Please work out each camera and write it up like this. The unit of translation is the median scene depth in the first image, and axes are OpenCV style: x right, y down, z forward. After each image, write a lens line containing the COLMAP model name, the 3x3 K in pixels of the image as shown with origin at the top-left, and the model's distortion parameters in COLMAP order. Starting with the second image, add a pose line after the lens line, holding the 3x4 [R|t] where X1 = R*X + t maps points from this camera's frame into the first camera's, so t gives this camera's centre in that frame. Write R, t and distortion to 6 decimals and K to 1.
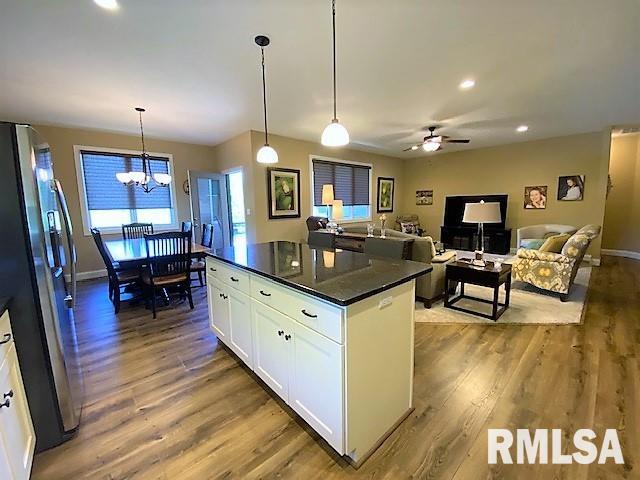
lens RADIAL K [[260.7, 0, 319.7], [0, 260.7, 241.4], [0, 0, 1]] dist [-0.001382, -0.012658]
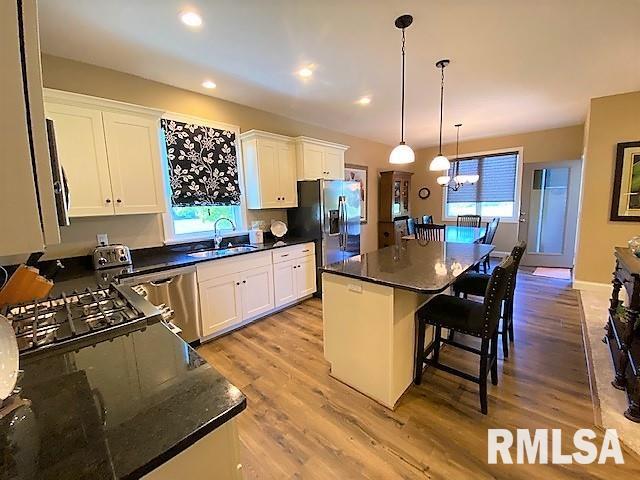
lens RADIAL K [[260.7, 0, 321.4], [0, 260.7, 237.5], [0, 0, 1]] dist [-0.001382, -0.012658]
pose [[0.081765, 0.147719, -0.985644, 0.404009], [-0.108250, 0.984421, 0.138555, -0.050180], [0.990755, 0.095367, 0.096482, 0.180893]]
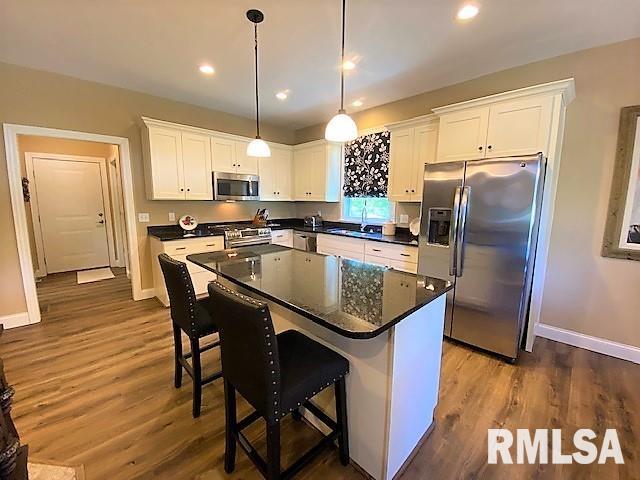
lens RADIAL K [[260.7, 0, 318.9], [0, 260.7, 240.5], [0, 0, 1]] dist [-0.001382, -0.012658]
pose [[-0.999892, 0.010038, -0.010732, -0.069466], [0.006515, 0.957453, 0.288517, -0.111783], [0.013171, 0.288416, -0.957415, 0.738344]]
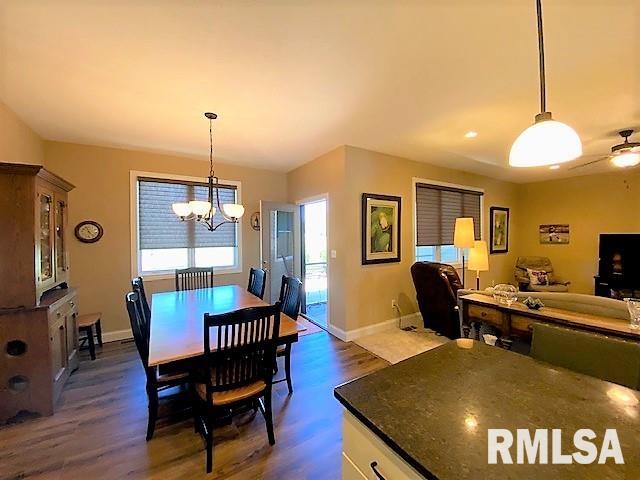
lens RADIAL K [[260.7, 0, 318.1], [0, 260.7, 239.6], [0, 0, 1]] dist [-0.001382, -0.012658]
pose [[0.985269, 0.012861, -0.170527, -0.190114], [-0.033132, 0.992630, -0.116565, -0.065925], [0.167771, 0.120498, 0.978434, 0.266123]]
